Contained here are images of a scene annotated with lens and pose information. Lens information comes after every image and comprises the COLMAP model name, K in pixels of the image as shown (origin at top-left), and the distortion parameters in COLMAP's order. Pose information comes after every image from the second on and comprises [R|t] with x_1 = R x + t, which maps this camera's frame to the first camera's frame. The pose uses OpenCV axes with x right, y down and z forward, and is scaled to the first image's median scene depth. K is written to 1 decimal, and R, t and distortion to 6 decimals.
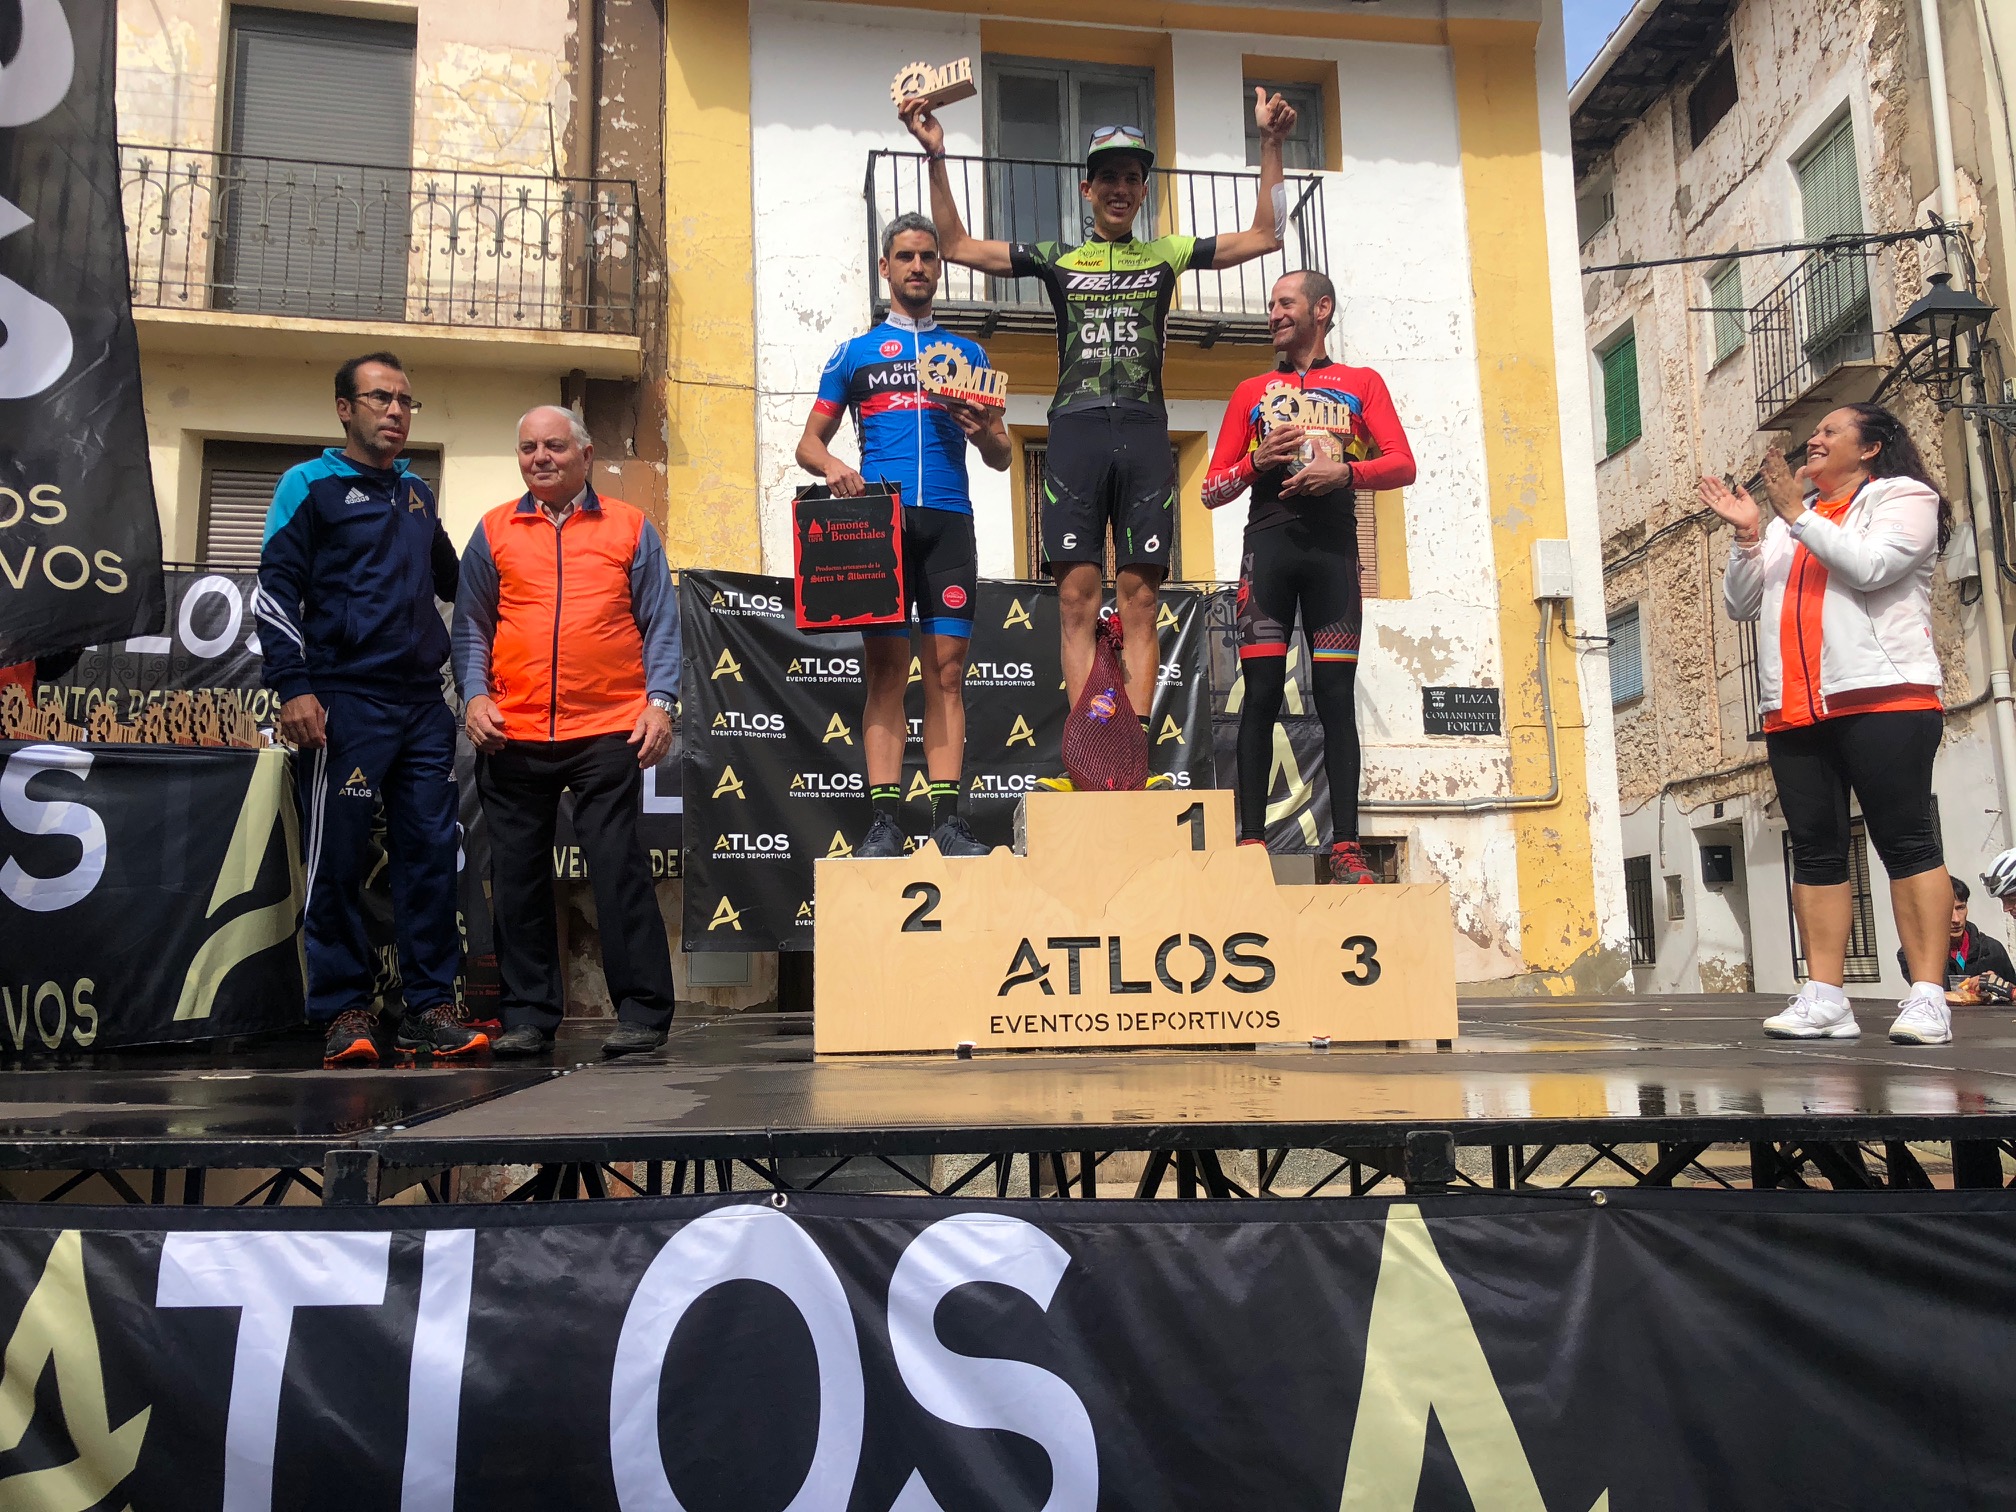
lens RADIAL K [[1601.6, 0, 1008.0], [0, 1601.6, 756.0], [0, 0, 1]] dist [0.002520, -0.010421]
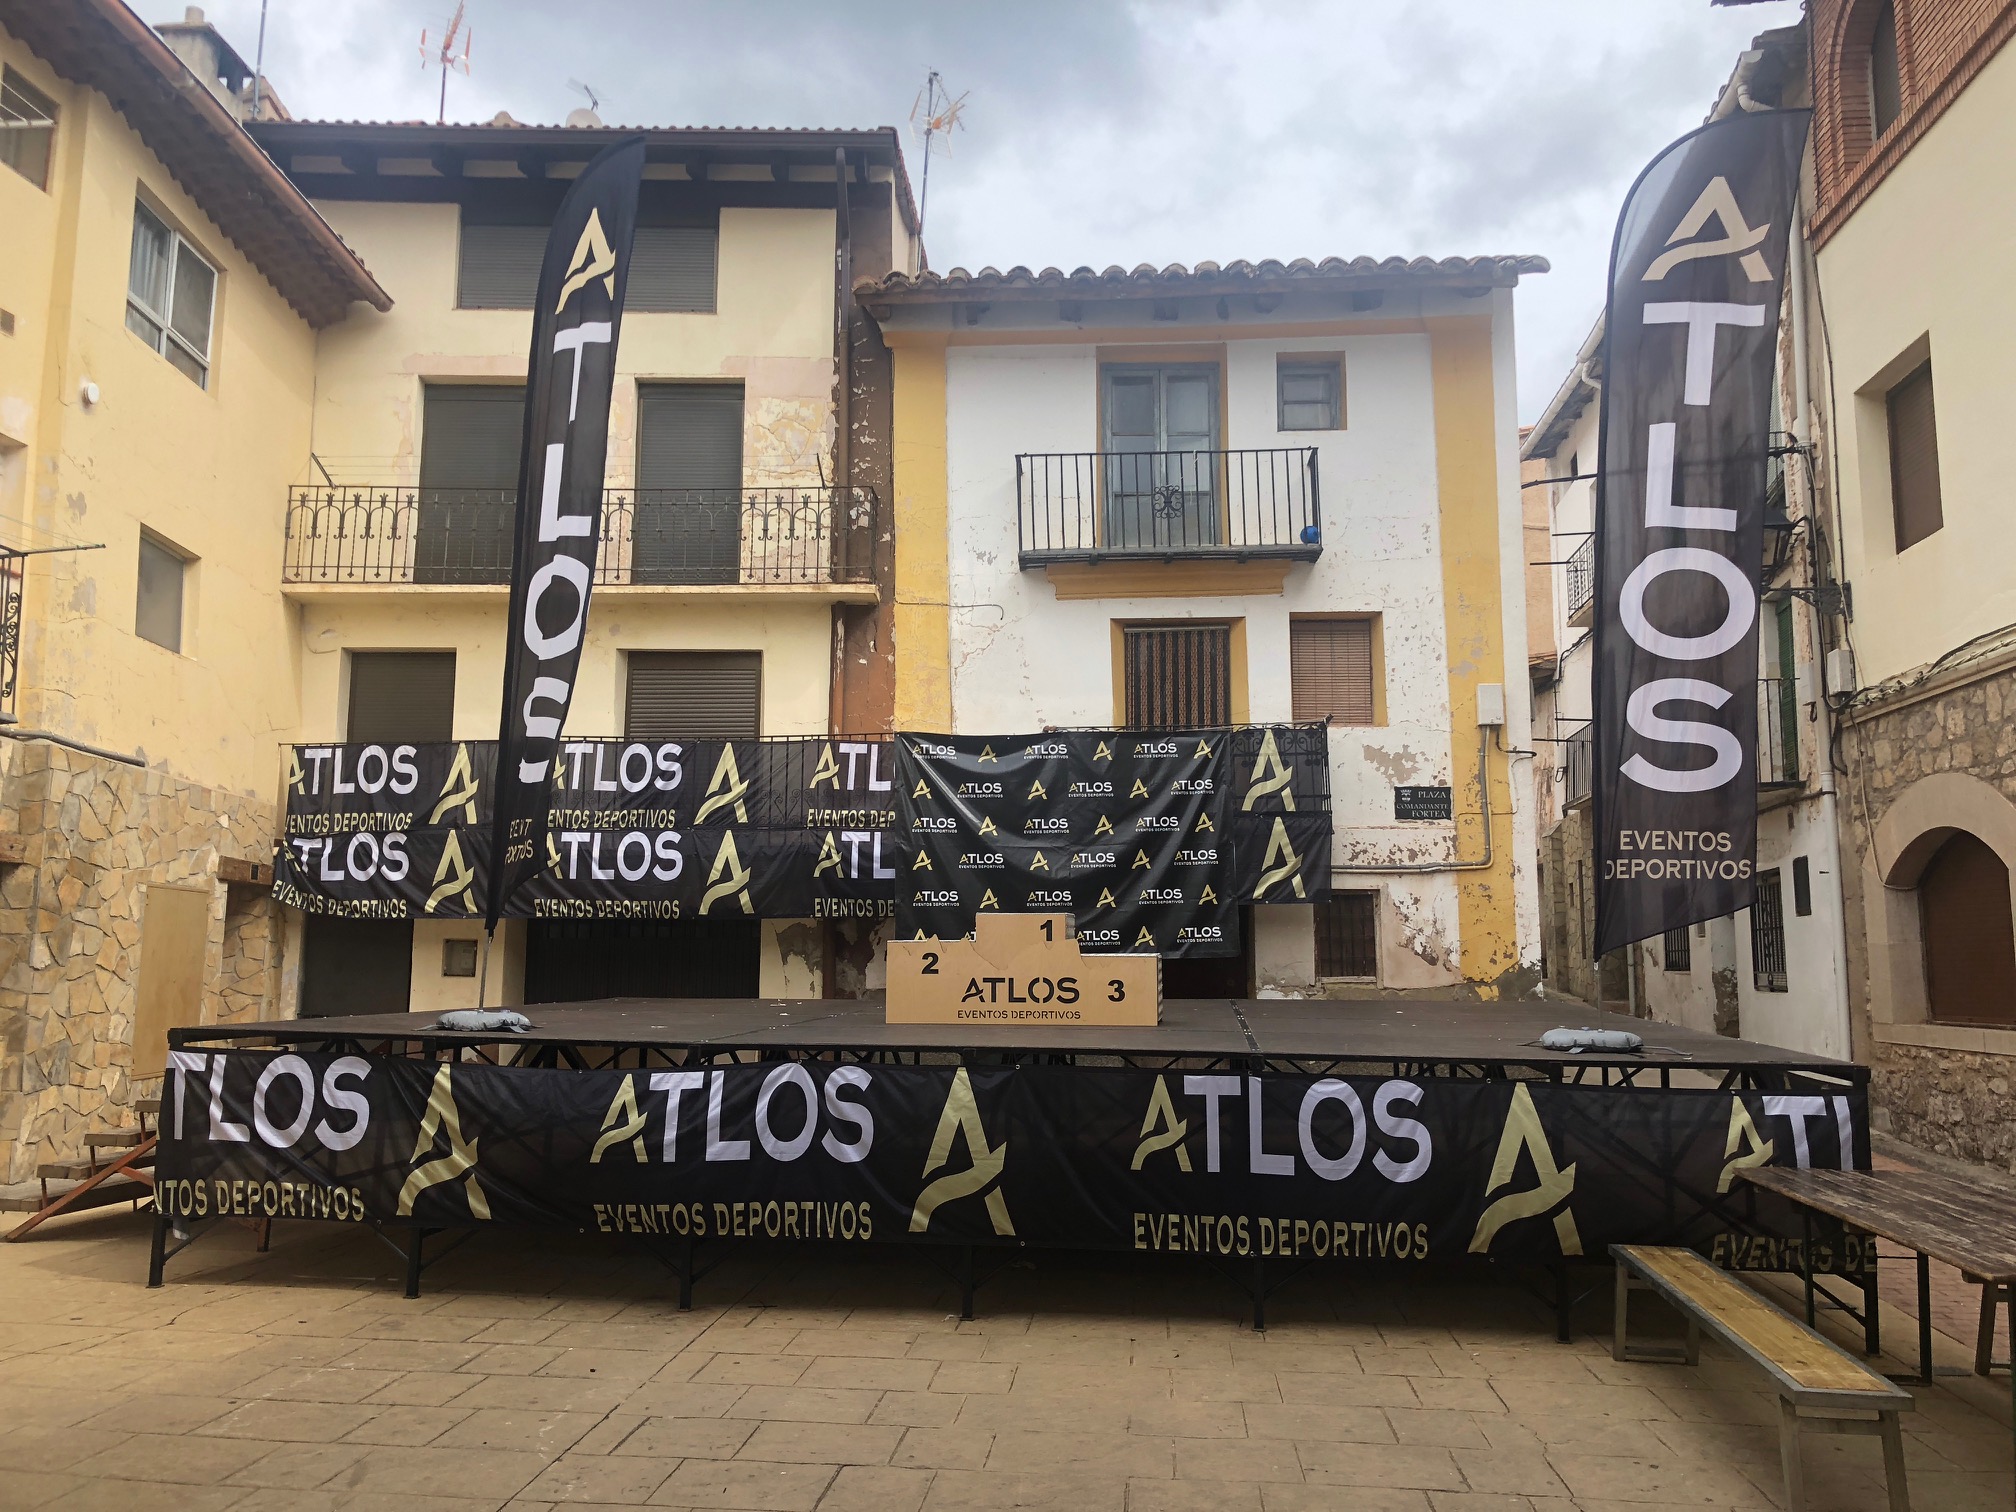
lens RADIAL K [[1601.6, 0, 1008.0], [0, 1601.6, 756.0], [0, 0, 1]] dist [0.002520, -0.010421]
pose [[0.976822, -0.005292, -0.213988, 0.237849], [0.009522, 0.999779, 0.018739, -0.107539], [0.213841, -0.020342, 0.976657, -0.538347]]
